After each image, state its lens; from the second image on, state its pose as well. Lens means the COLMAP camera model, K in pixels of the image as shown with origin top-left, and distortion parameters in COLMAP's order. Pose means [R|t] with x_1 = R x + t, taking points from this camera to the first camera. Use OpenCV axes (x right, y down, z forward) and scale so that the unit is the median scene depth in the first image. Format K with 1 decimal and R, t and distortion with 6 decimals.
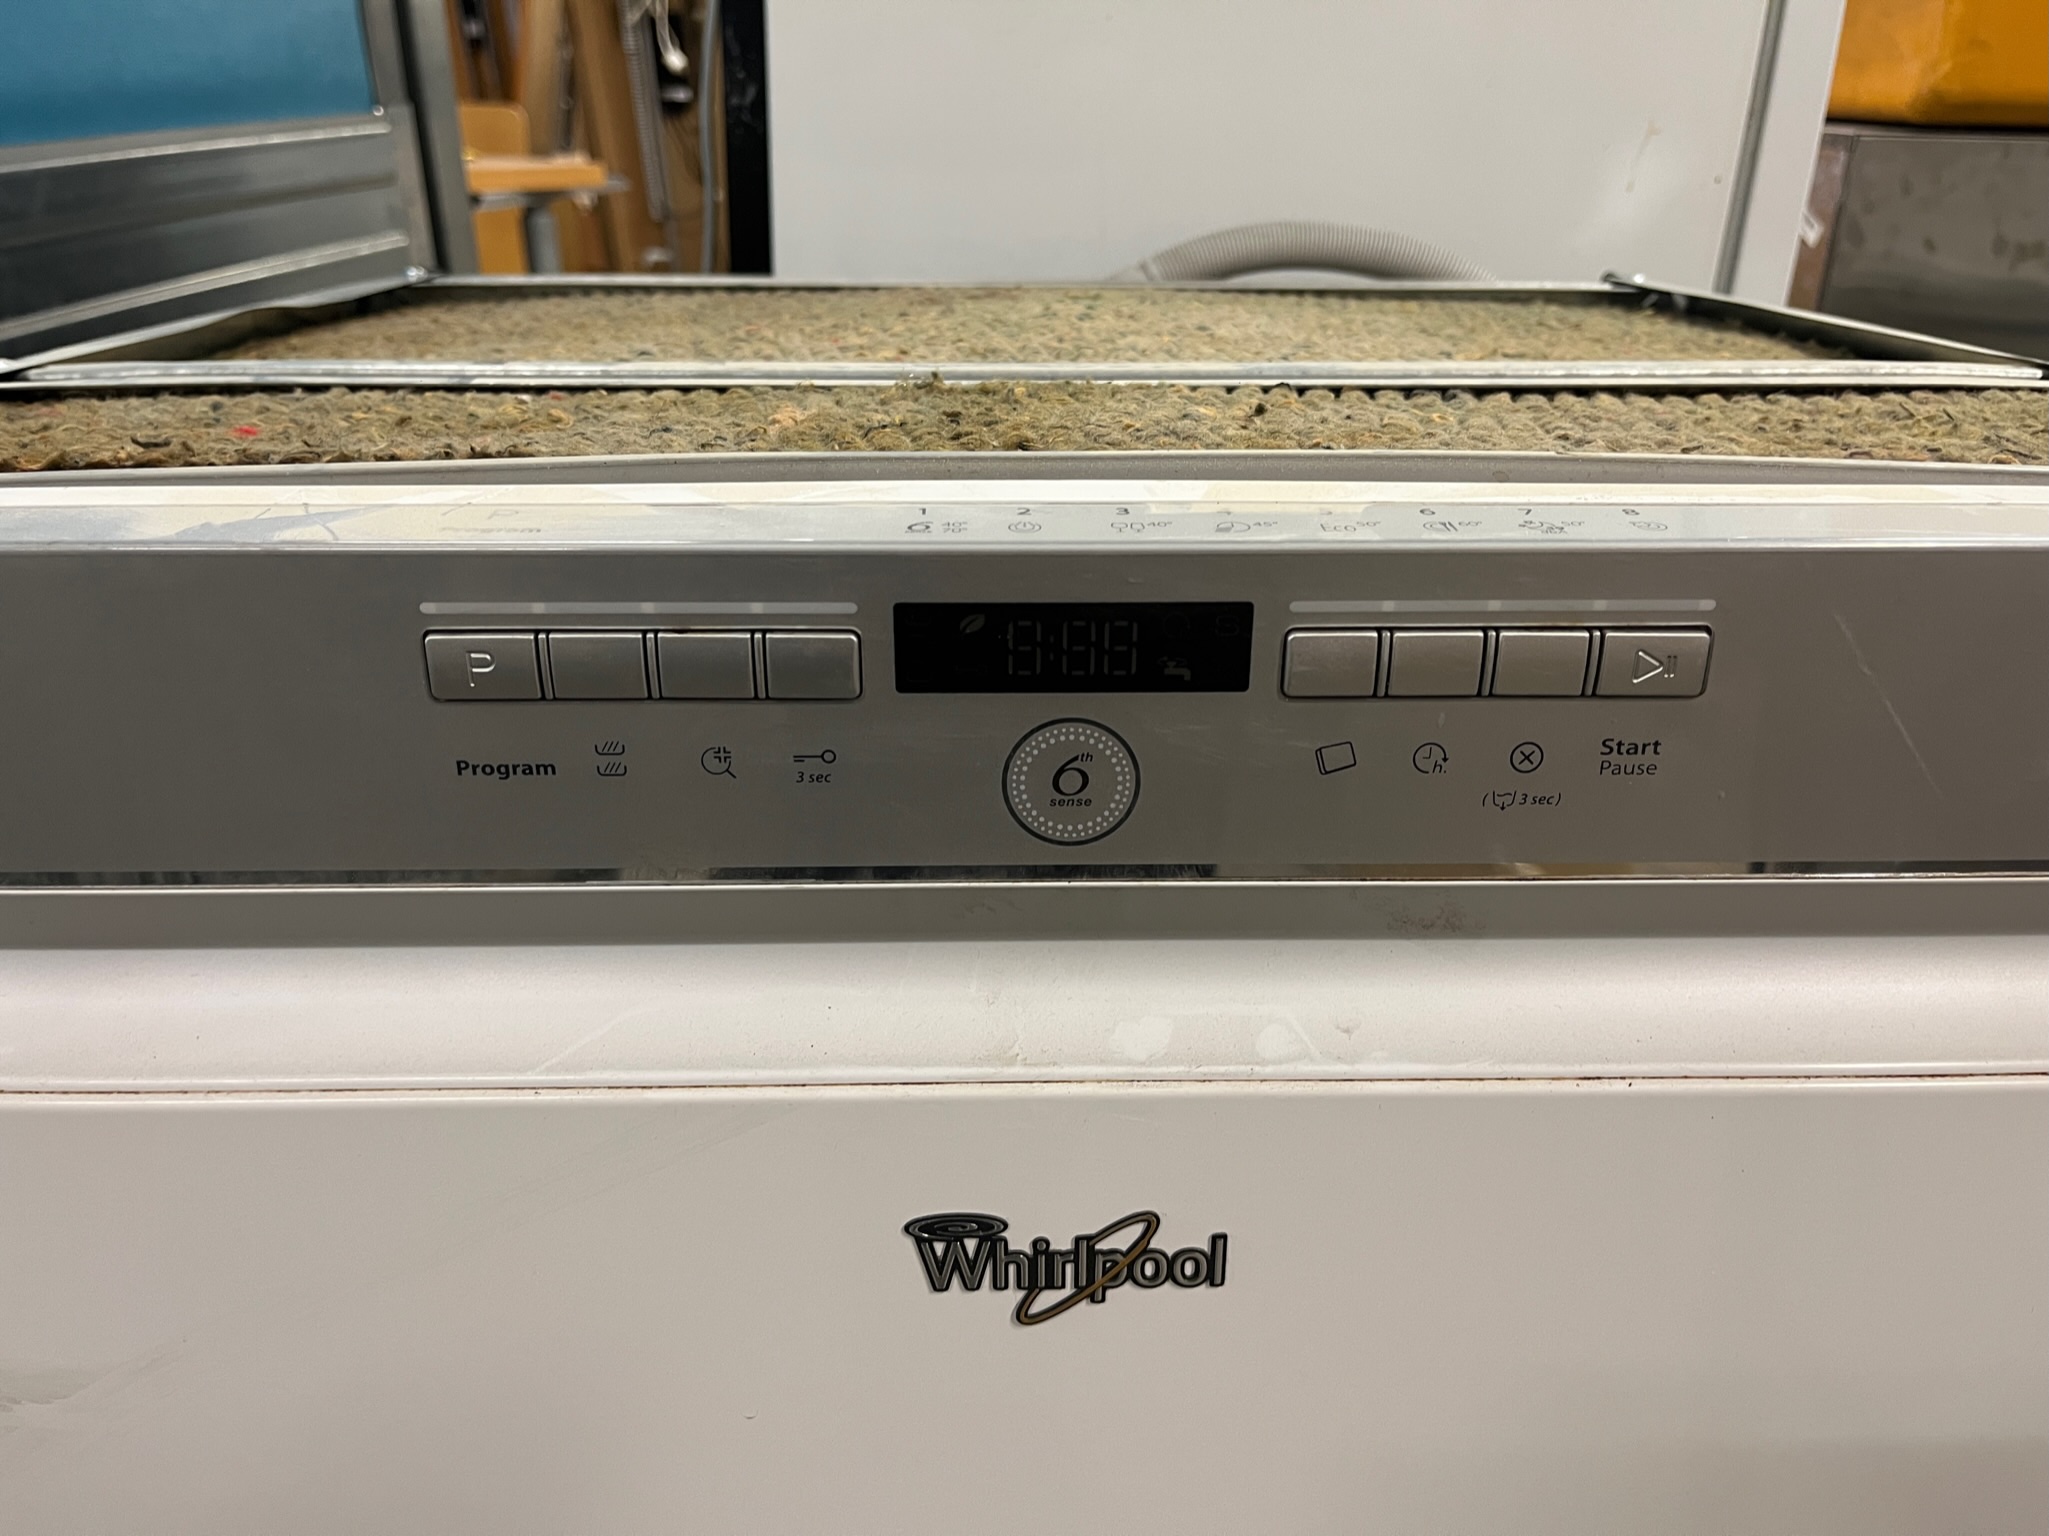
lens RADIAL K [[1540.8, 0, 1024.5], [0, 1540.8, 768.0], [0, 0, 1]] dist [0.084502, -0.145409]
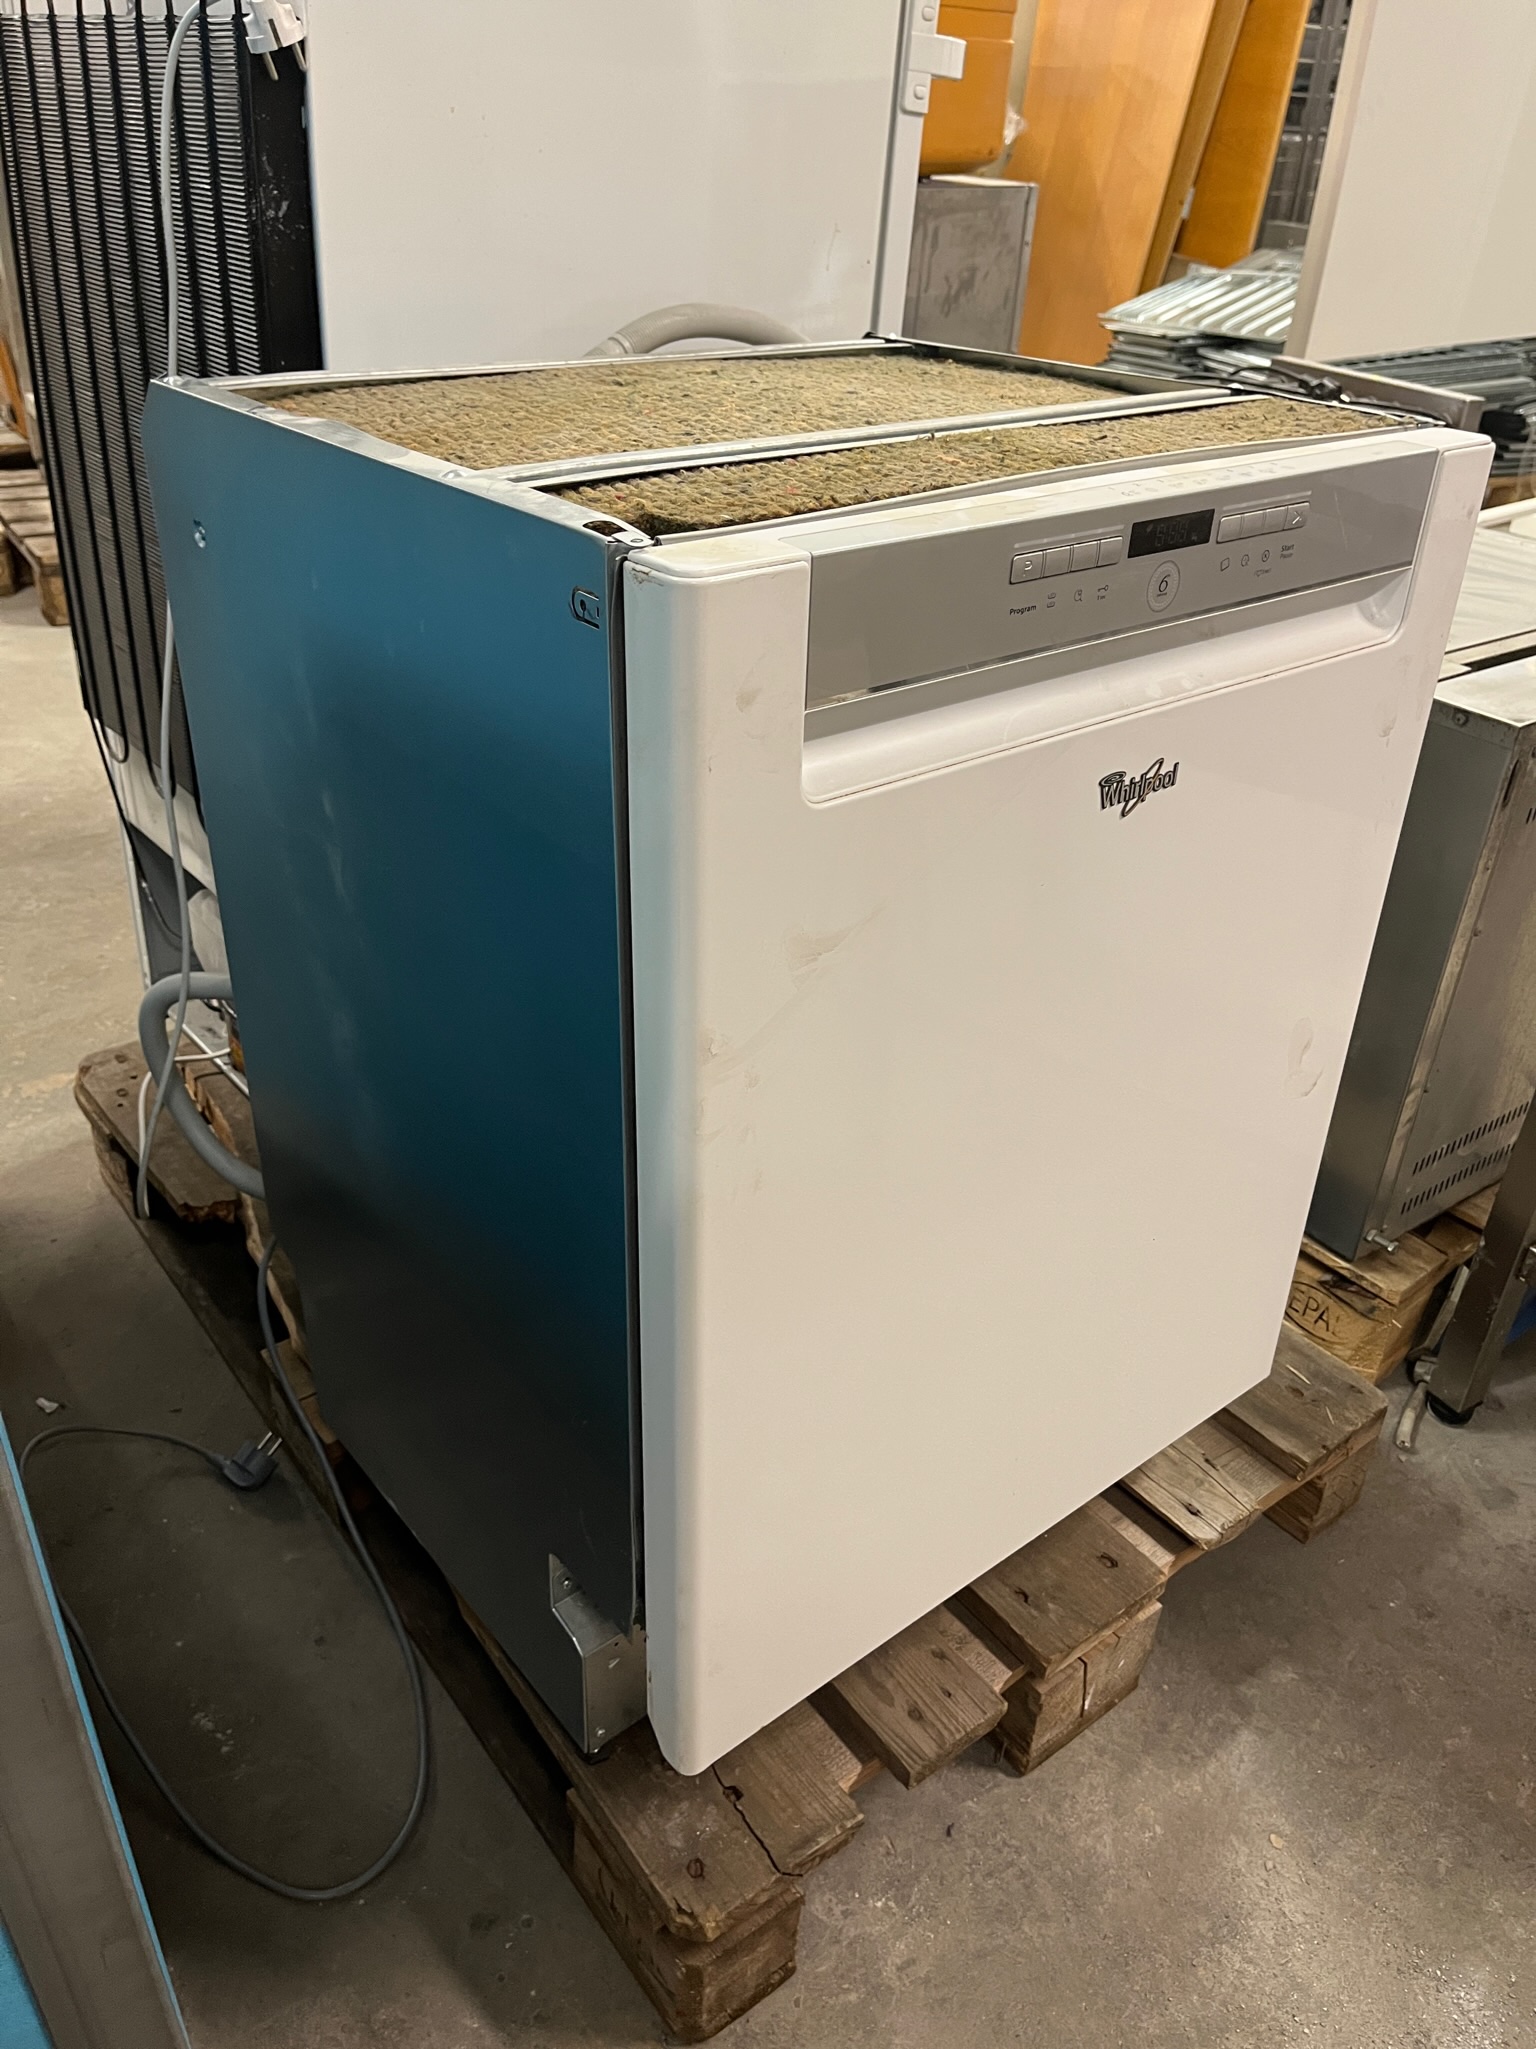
lens RADIAL K [[1540.6, 0, 768.0], [0, 1540.6, 1024.5], [0, 0, 1]] dist [-0.025613, -0.001220]
pose [[0.803223, -0.291187, 0.519657, -1.934637], [0.208842, 0.954664, 0.212138, 0.024348], [-0.557869, -0.061868, 0.827620, -0.813416]]
